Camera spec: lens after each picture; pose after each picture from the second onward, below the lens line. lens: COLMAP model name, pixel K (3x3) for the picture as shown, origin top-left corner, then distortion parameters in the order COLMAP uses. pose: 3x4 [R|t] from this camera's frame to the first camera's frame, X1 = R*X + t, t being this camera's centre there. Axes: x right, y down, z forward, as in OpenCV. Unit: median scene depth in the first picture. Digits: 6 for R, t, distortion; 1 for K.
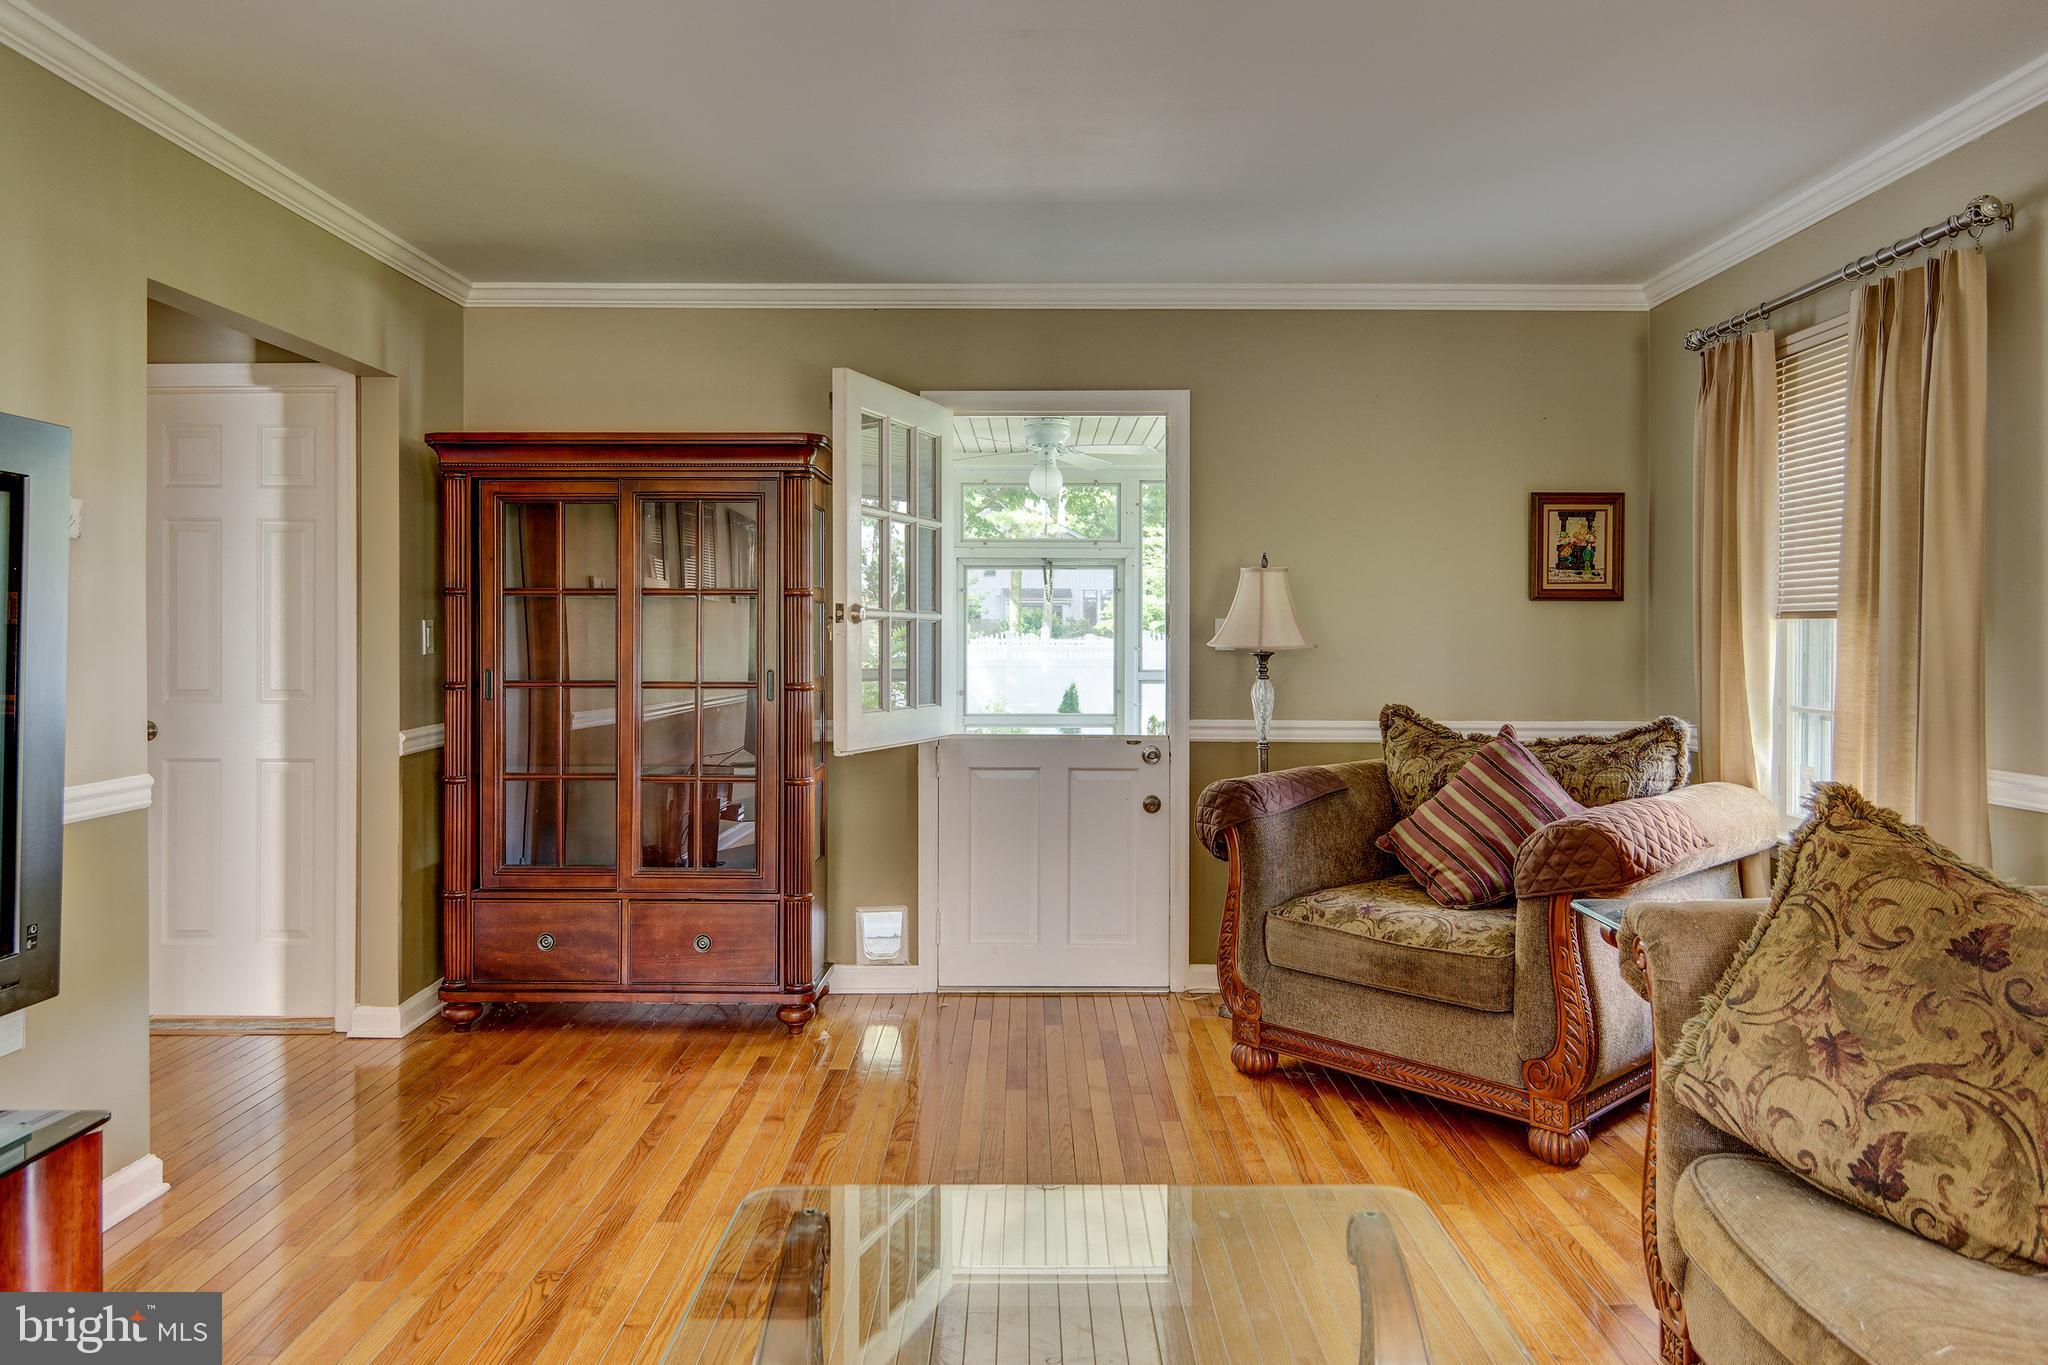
lens RADIAL K [[1419.1, 0, 1021.1], [0, 1419.1, 653.9], [0, 0, 1]] dist [0.014764, -0.003414]
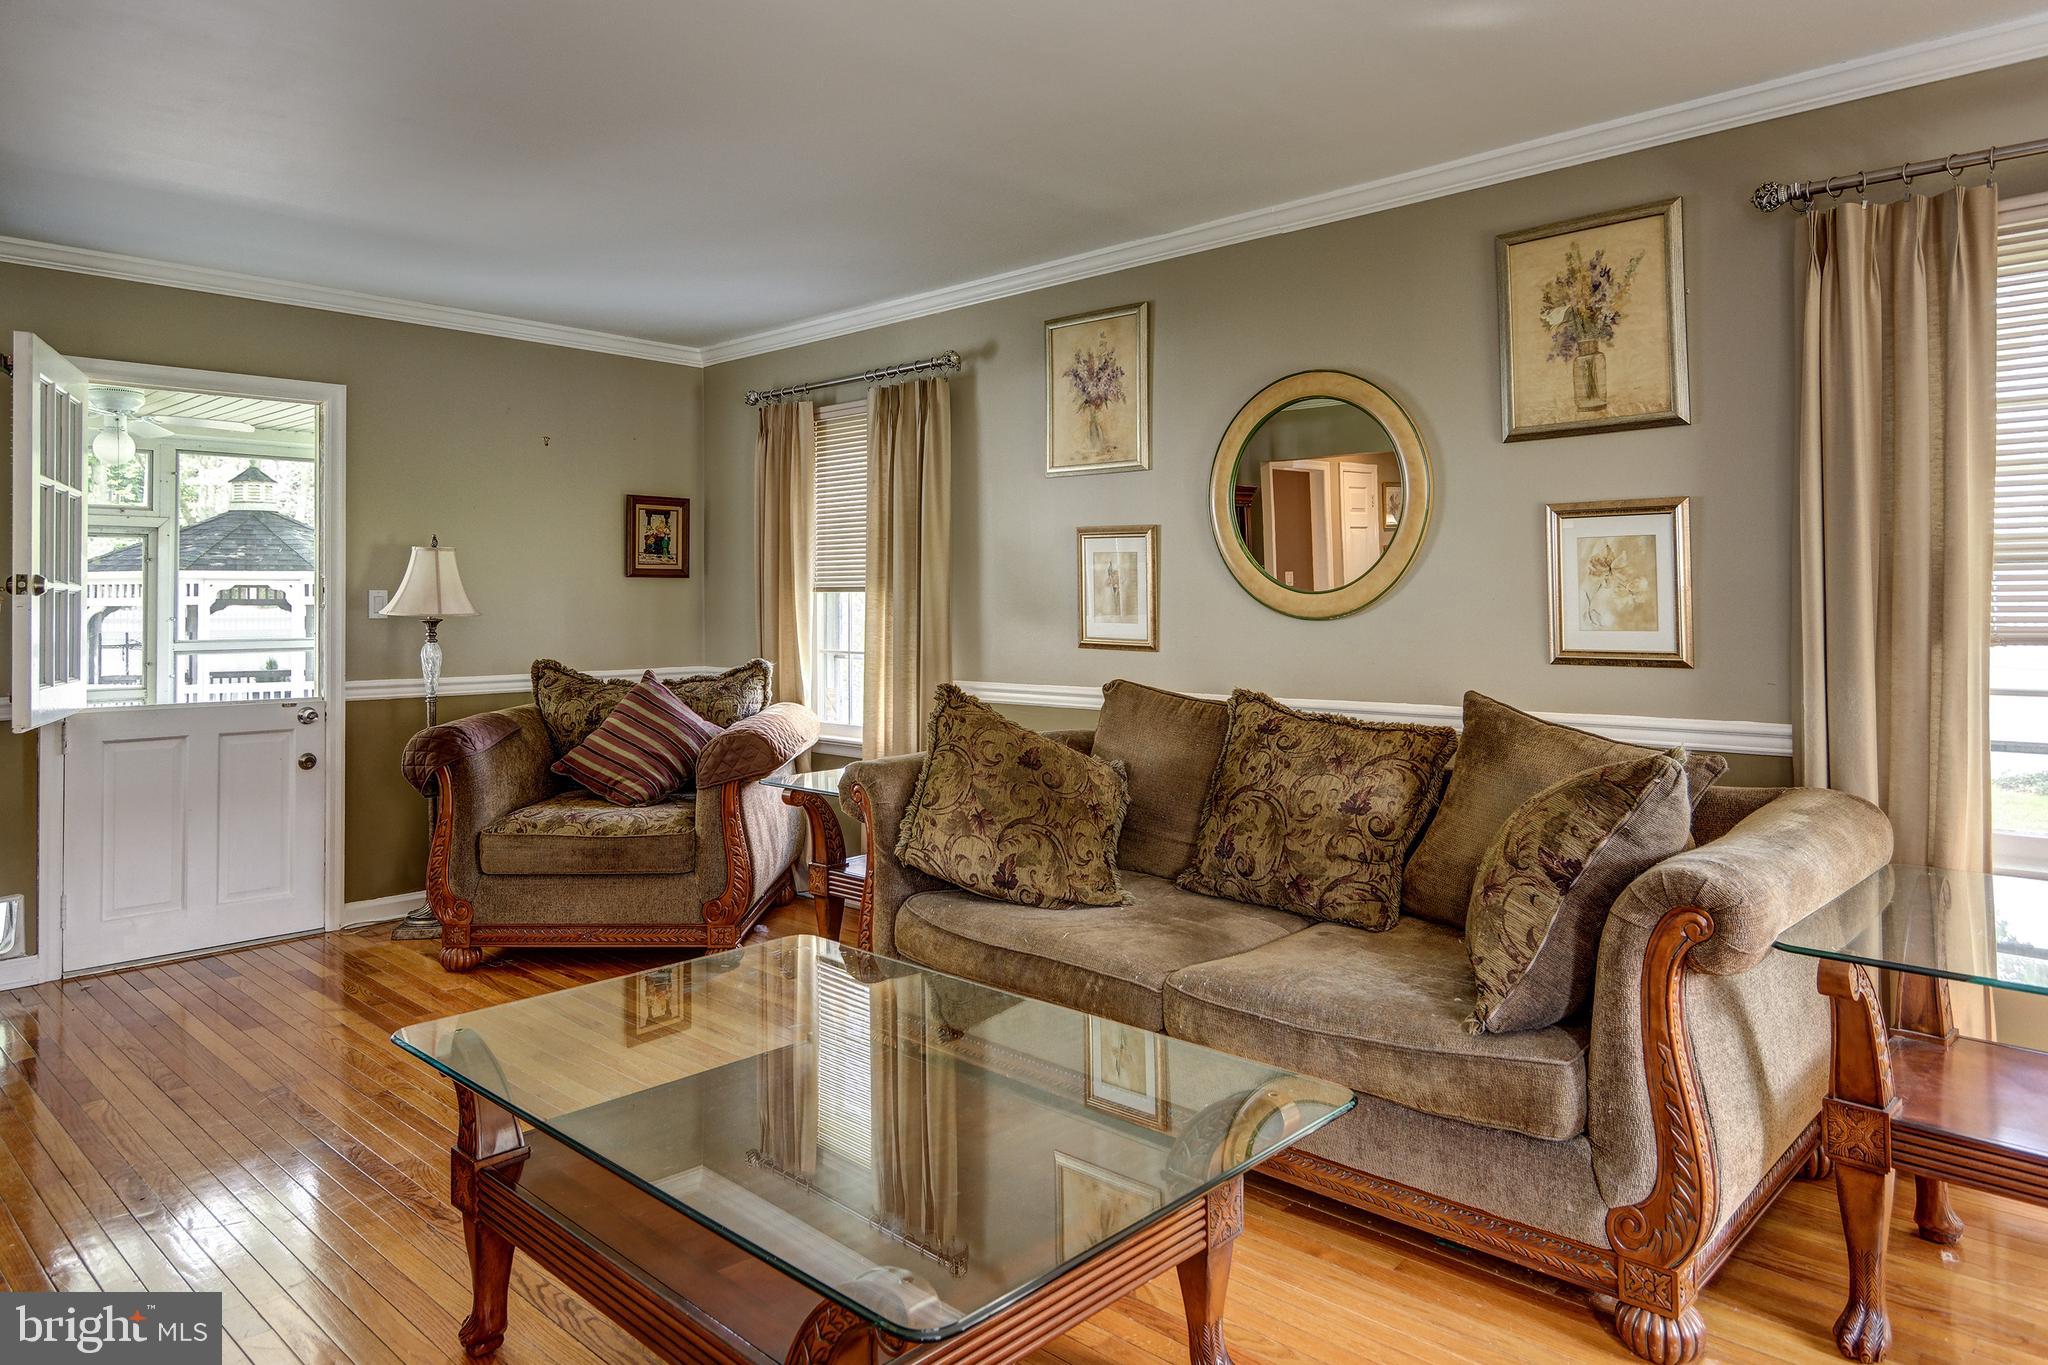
lens RADIAL K [[1277.6, 0, 1092.2], [0, 1277.6, 590.7], [0, 0, 1]] dist [-0.000428, -0.000030]
pose [[0.661933, 0.001993, 0.749560, -0.298910], [0.015515, 0.999746, -0.016359, 0.001033], [-0.749402, 0.022458, 0.661734, -0.120992]]
